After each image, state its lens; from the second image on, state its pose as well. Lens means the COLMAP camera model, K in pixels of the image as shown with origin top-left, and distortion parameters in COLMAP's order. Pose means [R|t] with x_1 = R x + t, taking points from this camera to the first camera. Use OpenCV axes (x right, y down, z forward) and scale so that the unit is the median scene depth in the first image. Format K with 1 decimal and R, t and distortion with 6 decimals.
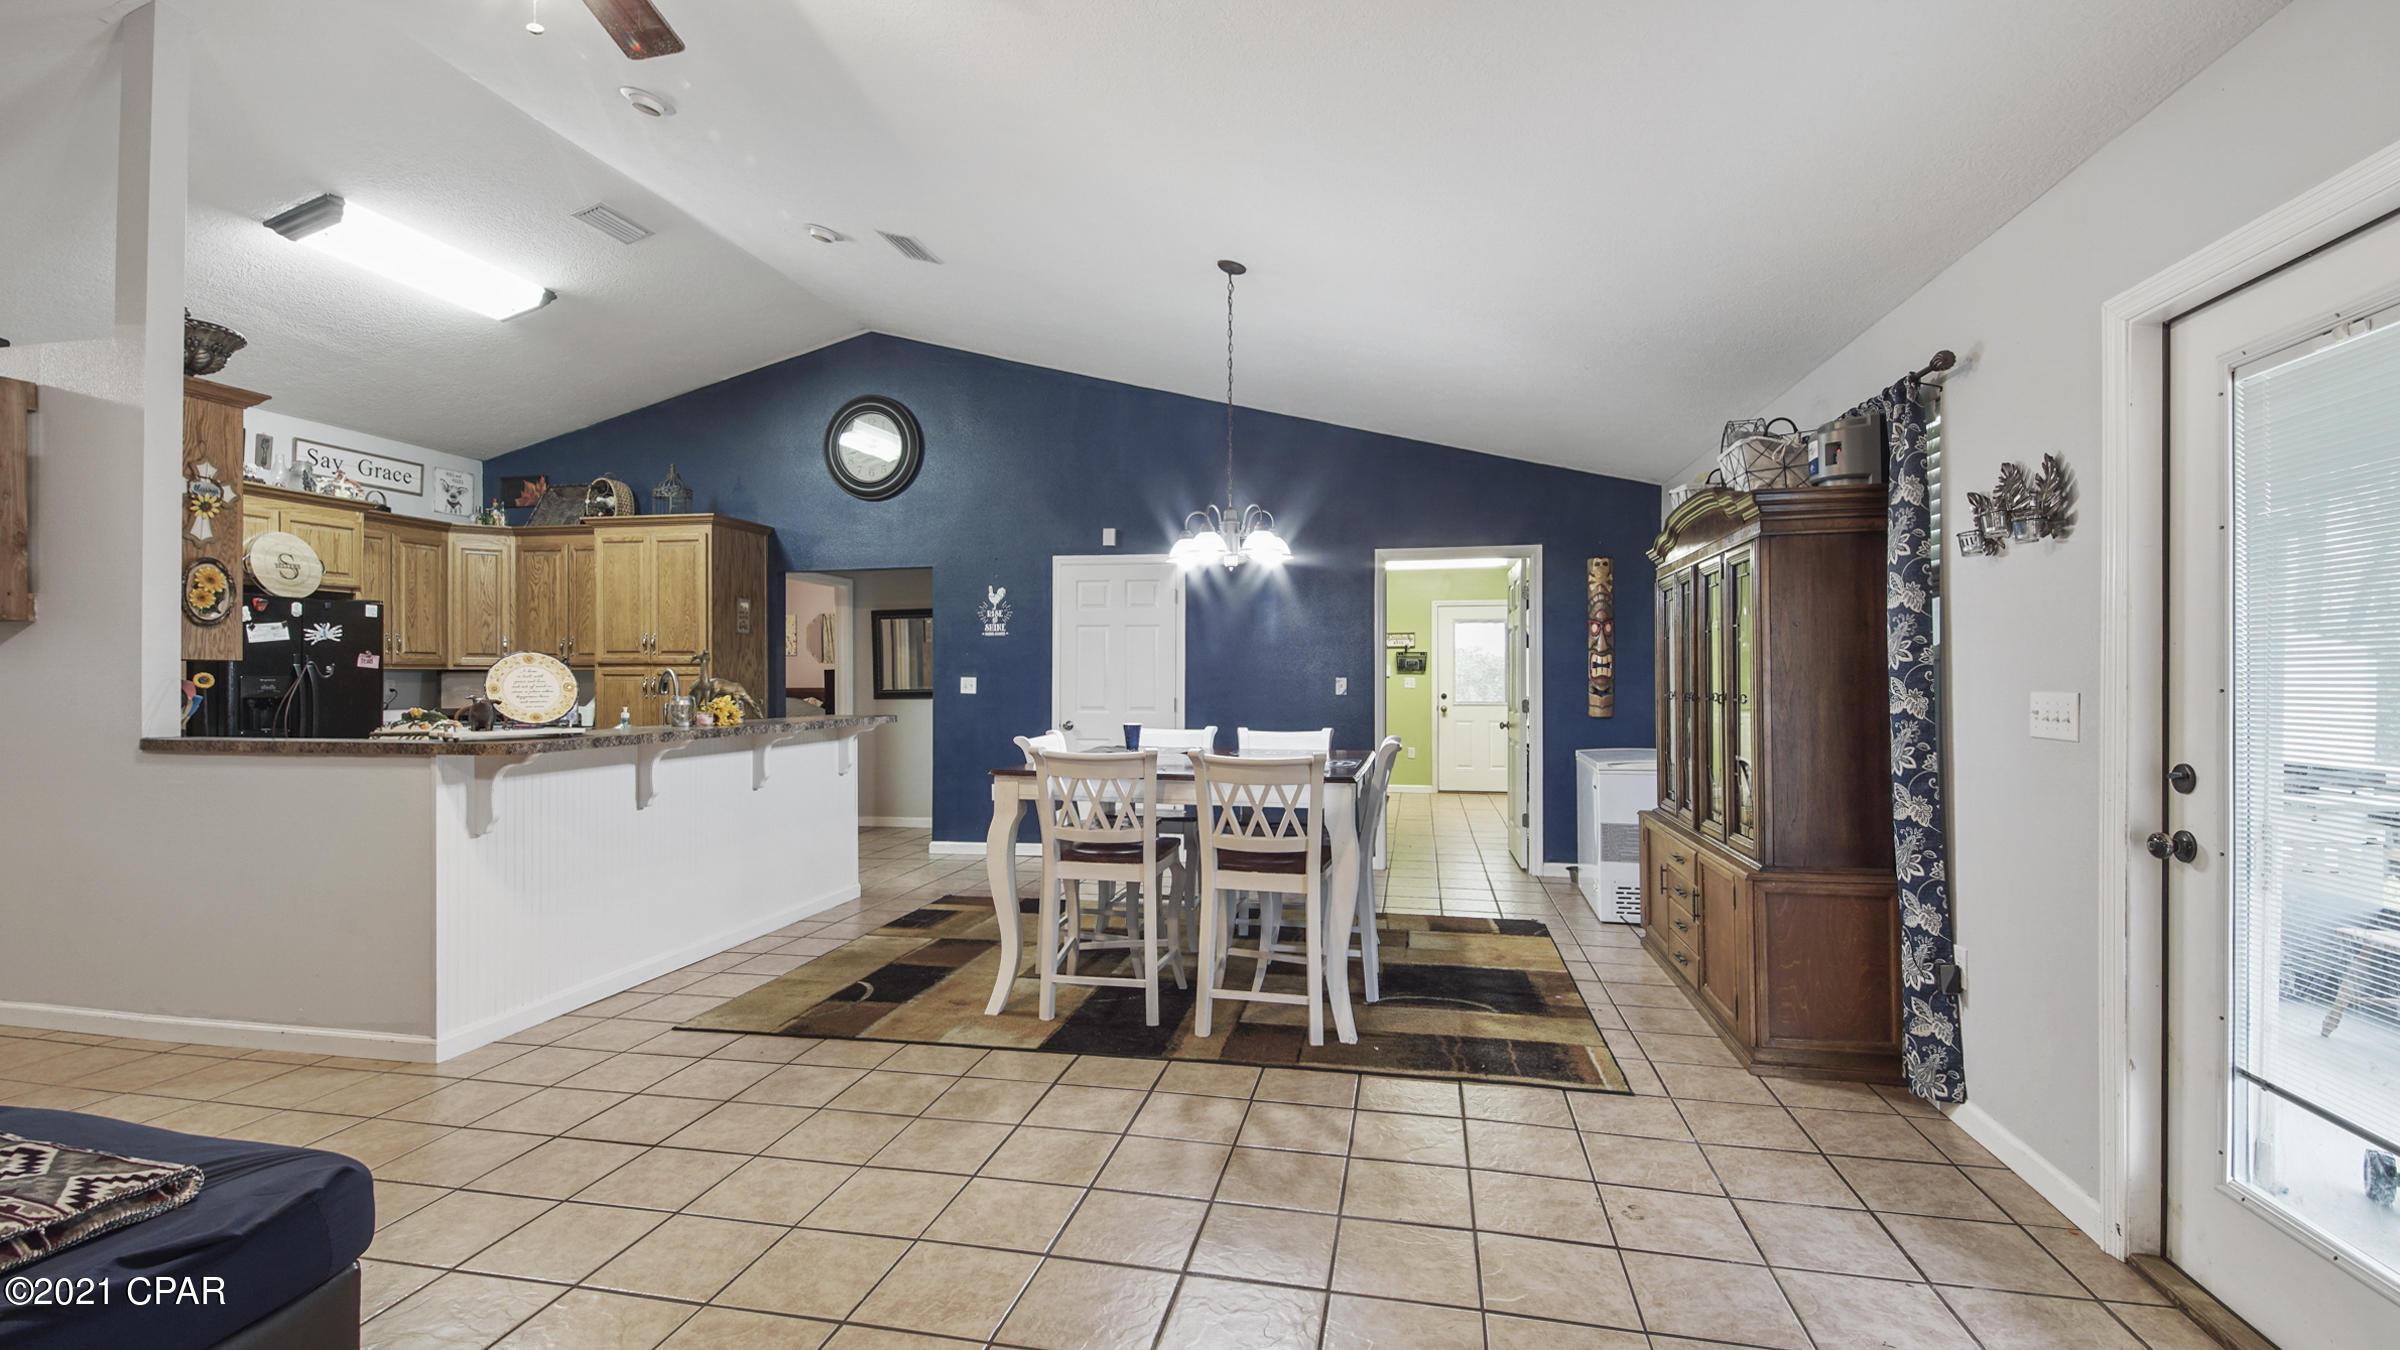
lens RADIAL K [[1137.7, 0, 1199.5], [0, 1137.7, 682.5], [0, 0, 1]] dist [0.002471, -0.017356]
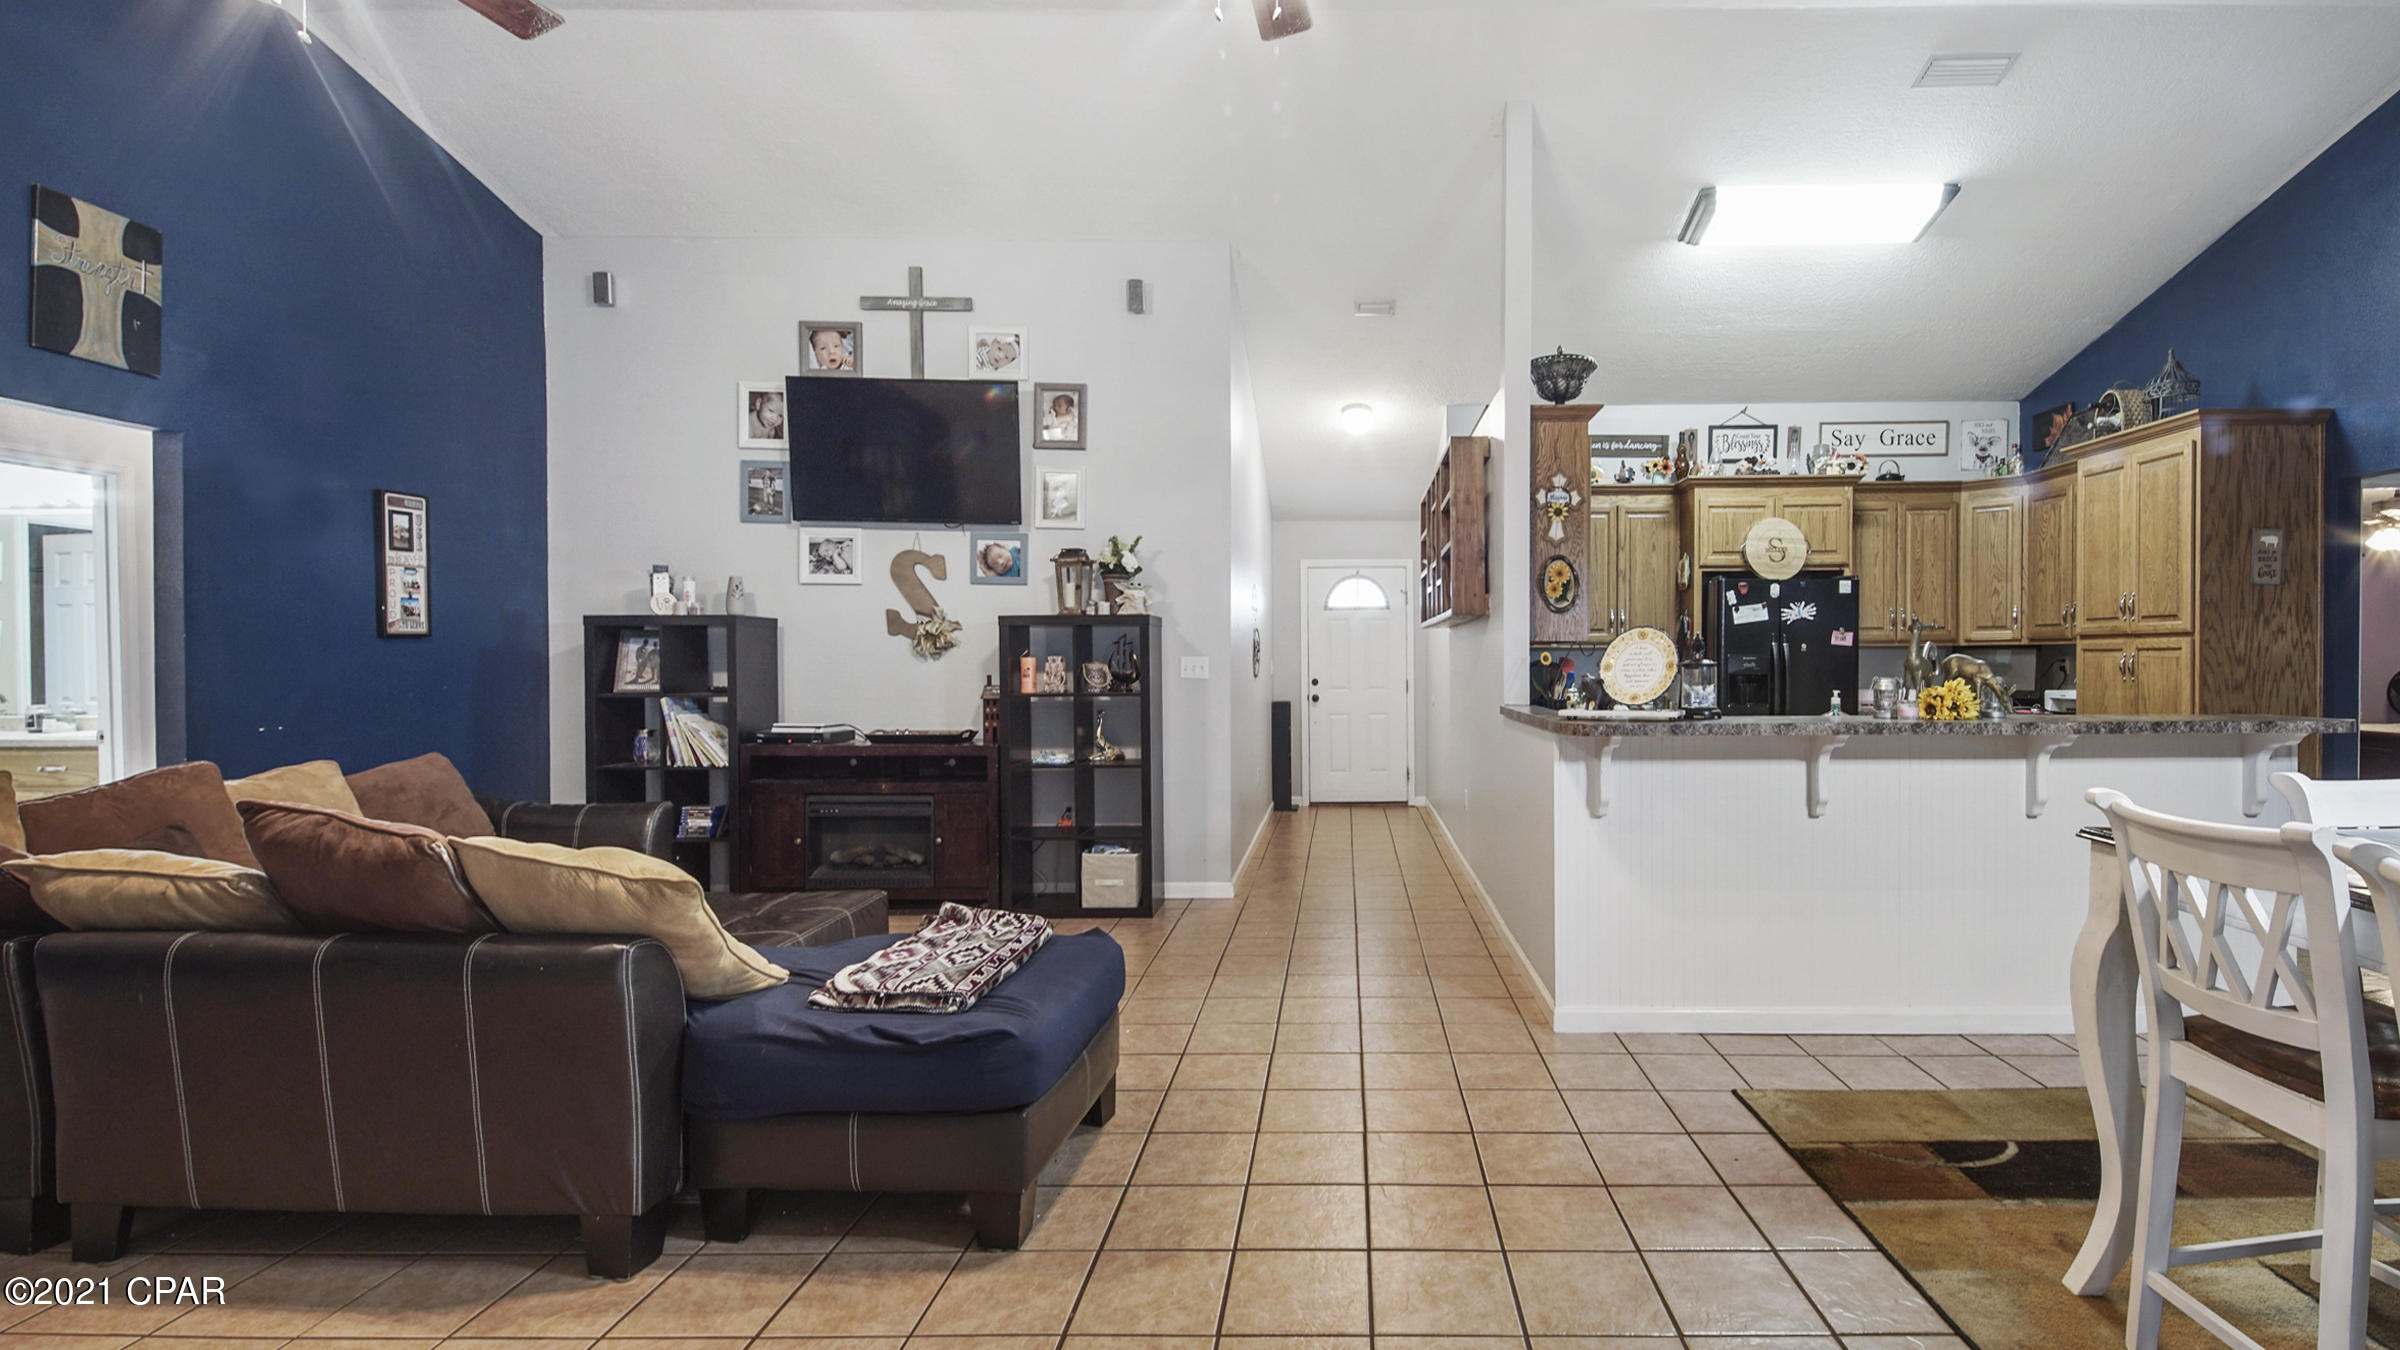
lens RADIAL K [[1137.7, 0, 1199.5], [0, 1137.7, 682.5], [0, 0, 1]] dist [0.002471, -0.017356]
pose [[0.084123, 0.017945, -0.996294, 0.200438], [0.000646, 0.999837, 0.018063, 0.000908], [0.996455, -0.002164, 0.084098, 0.374263]]
